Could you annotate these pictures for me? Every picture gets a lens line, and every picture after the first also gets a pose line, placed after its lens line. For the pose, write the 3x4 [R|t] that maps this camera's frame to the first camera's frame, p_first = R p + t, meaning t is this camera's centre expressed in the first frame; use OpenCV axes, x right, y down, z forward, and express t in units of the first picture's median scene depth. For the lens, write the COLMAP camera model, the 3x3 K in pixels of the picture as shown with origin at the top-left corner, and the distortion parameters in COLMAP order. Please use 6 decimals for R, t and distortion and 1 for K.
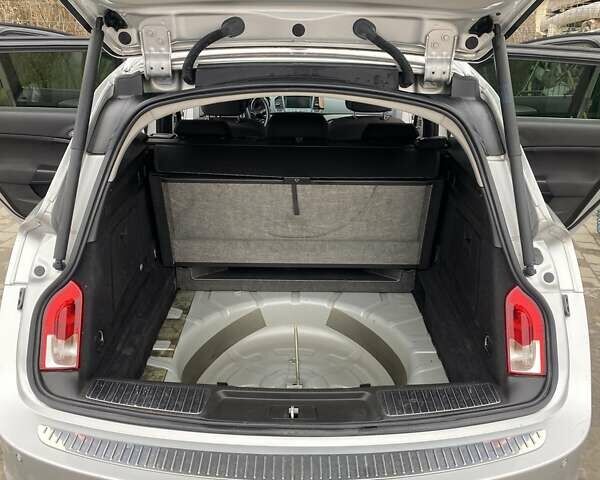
lens RADIAL K [[599.2, 0, 300.6], [0, 599.2, 228.3], [0, 0, 1]] dist [0.077626, -0.158871]
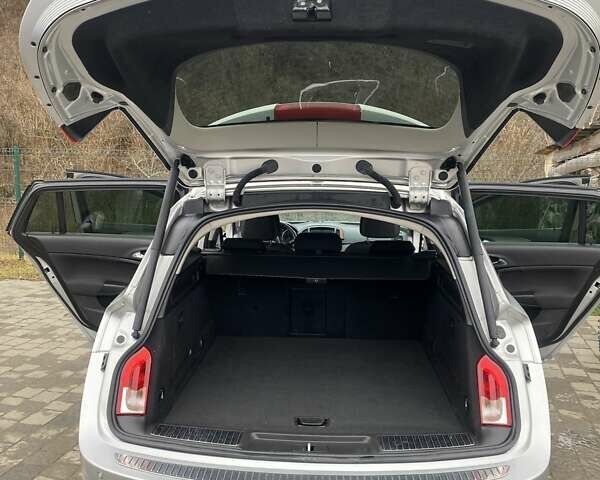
lens RADIAL K [[596.6, 0, 299.2], [0, 596.6, 238.2], [0, 0, 1]] dist [0.222194, -0.582135]
pose [[0.998734, 0.001185, -0.050297, 0.026132], [-0.012421, 0.974584, -0.223677, 0.139962], [0.048753, 0.224018, 0.973365, -0.314447]]
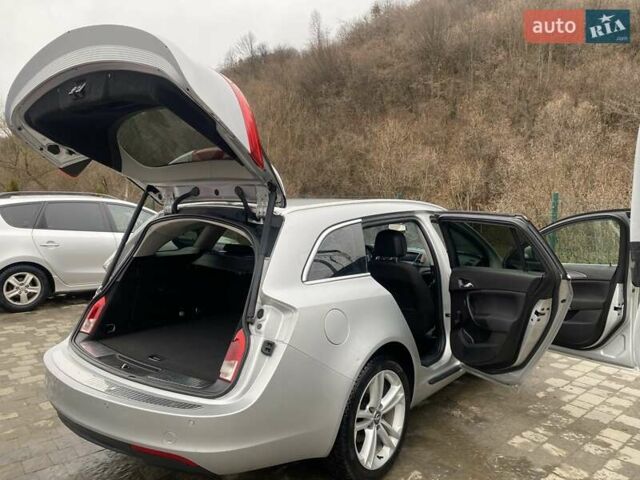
lens RADIAL K [[477.9, 0, 320.0], [0, 477.9, 240.0], [0, 0, 1]] dist [0.052869, -0.000031]
pose [[0.790382, 0.039073, -0.611368, 1.268296], [-0.216042, 0.951626, -0.218483, 0.099636], [0.573256, 0.304766, 0.760589, 0.027567]]
